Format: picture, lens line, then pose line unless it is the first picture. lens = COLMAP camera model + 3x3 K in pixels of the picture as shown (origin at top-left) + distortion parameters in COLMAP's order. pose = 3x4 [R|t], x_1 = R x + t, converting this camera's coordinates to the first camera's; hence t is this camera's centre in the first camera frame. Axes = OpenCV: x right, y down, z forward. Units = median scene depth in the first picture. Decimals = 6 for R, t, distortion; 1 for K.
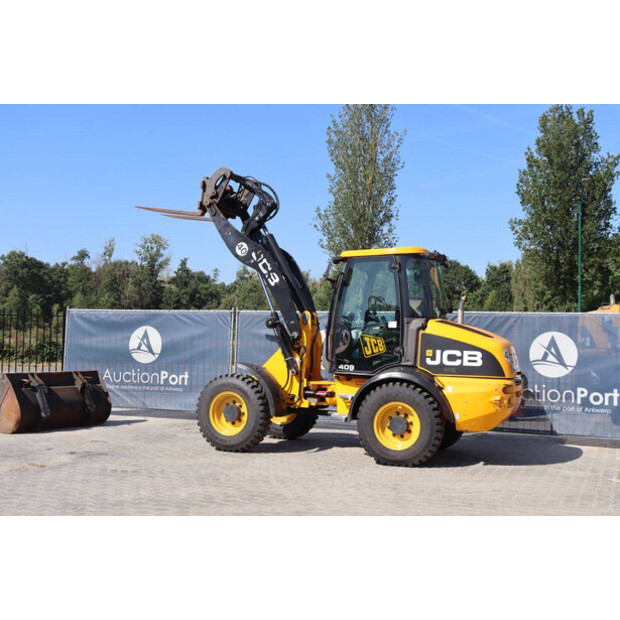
lens RADIAL K [[790.8, 0, 310.0], [0, 790.8, 310.0], [0, 0, 1]] dist [0.030135, 0.034968]
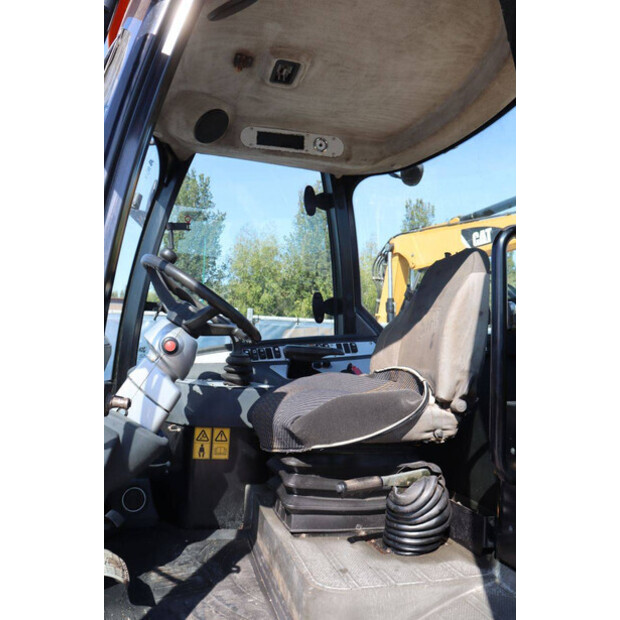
lens RADIAL K [[498.6, 0, 316.4], [0, 498.6, 307.4], [0, 0, 1]] dist [-0.150985, 0.119447]
pose [[0.789746, 0.059535, 0.610538, 0.020923], [-0.036387, 0.998073, -0.050257, 0.009207], [-0.612354, 0.017475, 0.790391, 0.785051]]
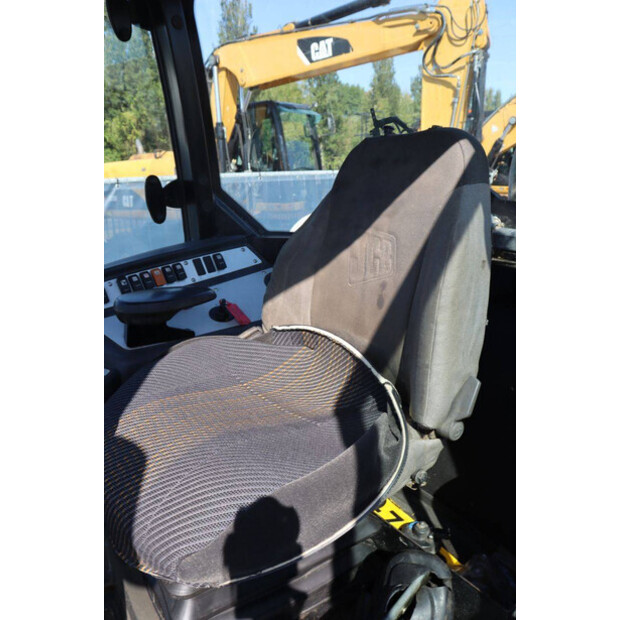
lens RADIAL K [[498.6, 0, 316.4], [0, 498.6, 307.4], [0, 0, 1]] dist [-0.150985, 0.119447]
pose [[0.533783, -0.259002, 0.804981, 0.053285], [0.002180, 0.952358, 0.304975, -0.009042], [-0.845619, -0.161035, 0.508917, 0.832556]]
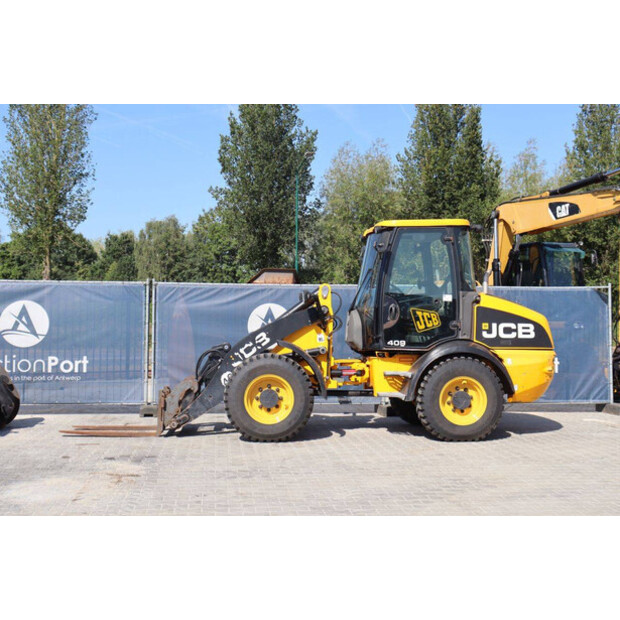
lens RADIAL K [[864.8, 0, 310.0], [0, 864.8, 310.0], [0, 0, 1]] dist [0.096058, 0.041432]
pose [[0.880253, -0.006816, 0.474456, -0.450739], [-0.007368, 0.999580, 0.028029, 0.003804], [-0.474447, -0.028169, 0.879833, 0.114051]]
